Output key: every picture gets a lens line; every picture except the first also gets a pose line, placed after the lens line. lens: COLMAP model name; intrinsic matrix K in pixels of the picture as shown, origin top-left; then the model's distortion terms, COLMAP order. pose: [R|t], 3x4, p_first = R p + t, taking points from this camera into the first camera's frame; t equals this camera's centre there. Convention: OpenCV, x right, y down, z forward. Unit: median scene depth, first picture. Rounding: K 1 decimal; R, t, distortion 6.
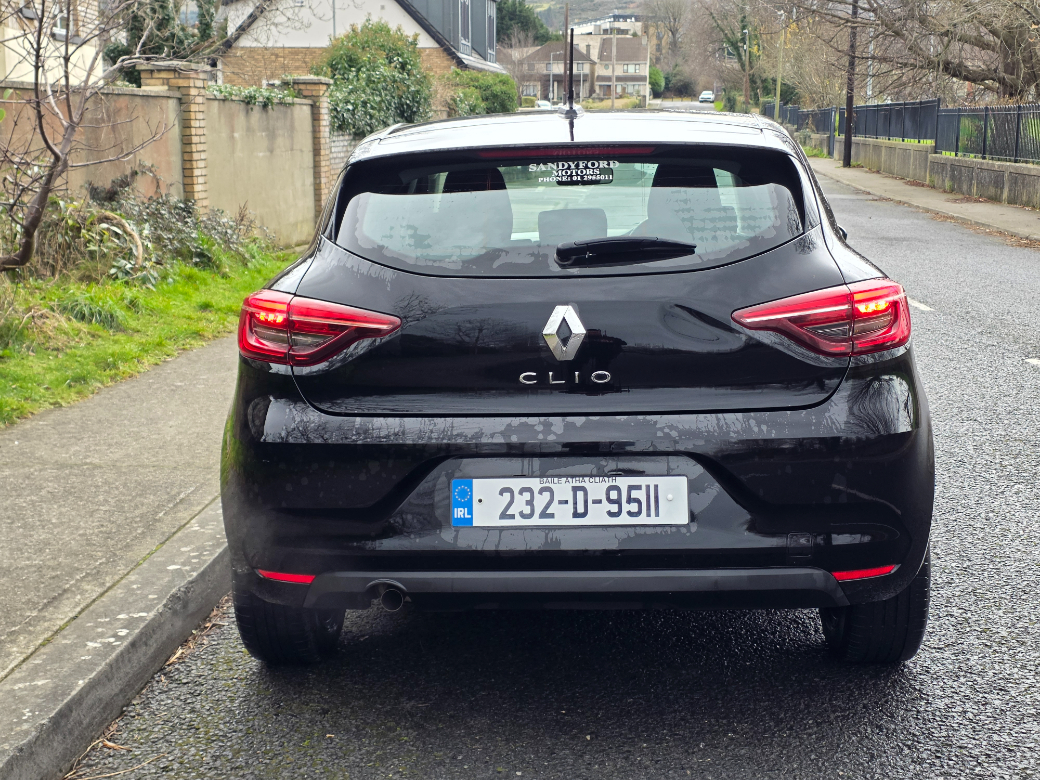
lens RADIAL K [[1396.6, 0, 519.9], [0, 1396.6, 338.5], [0, 0, 1]] dist [0.099065, -0.023616]
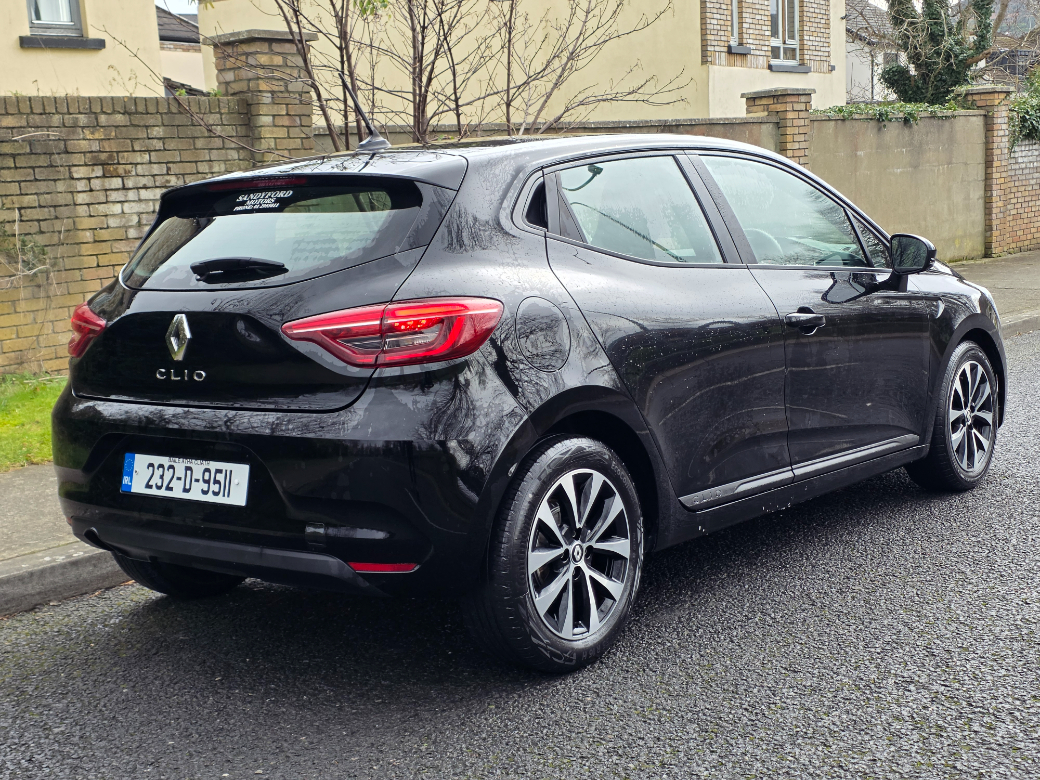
lens RADIAL K [[1370.2, 0, 520.0], [0, 1370.2, 390.0], [0, 0, 1]] dist [0.082079, -0.037152]
pose [[0.816691, 0.051191, -0.574800, 0.878245], [-0.035704, 0.998632, 0.038208, -0.013594], [0.575970, -0.010682, 0.817401, 0.187683]]
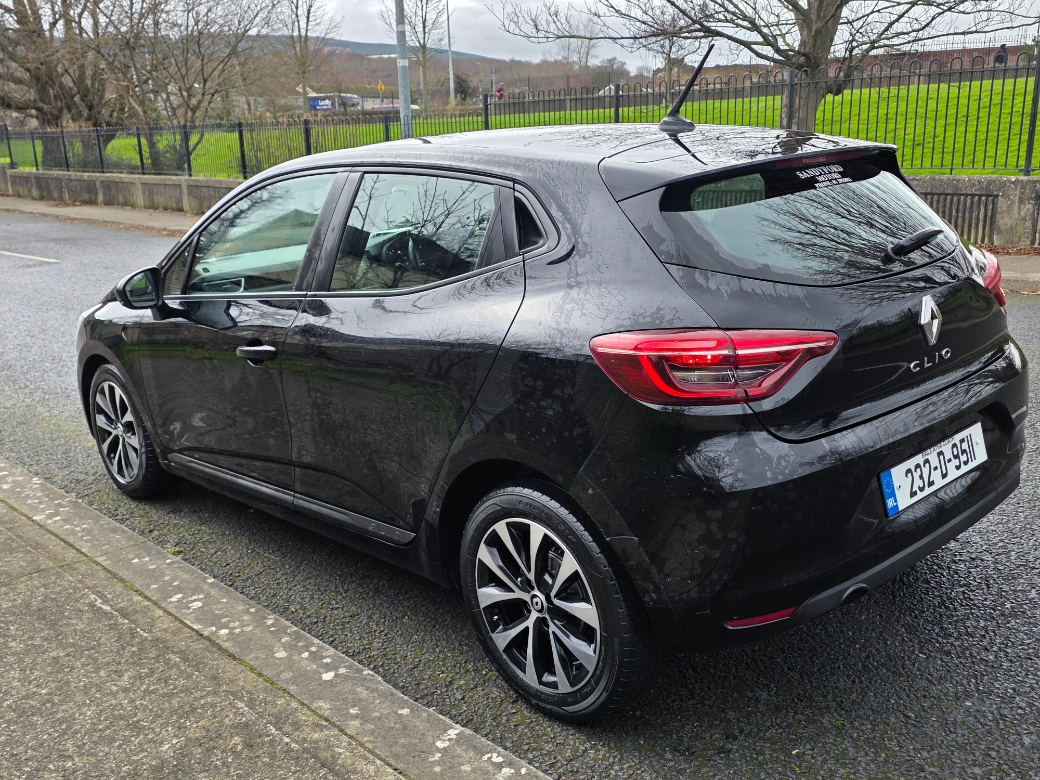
lens RADIAL K [[1008.9, 0, 520.0], [0, 1008.9, 390.0], [0, 0, 1]] dist [0.036522, 0.002315]
pose [[0.695615, -0.201963, 0.689442, -0.703764], [0.140475, 0.979384, 0.145165, -0.104090], [-0.704547, -0.004130, 0.709645, 0.606184]]
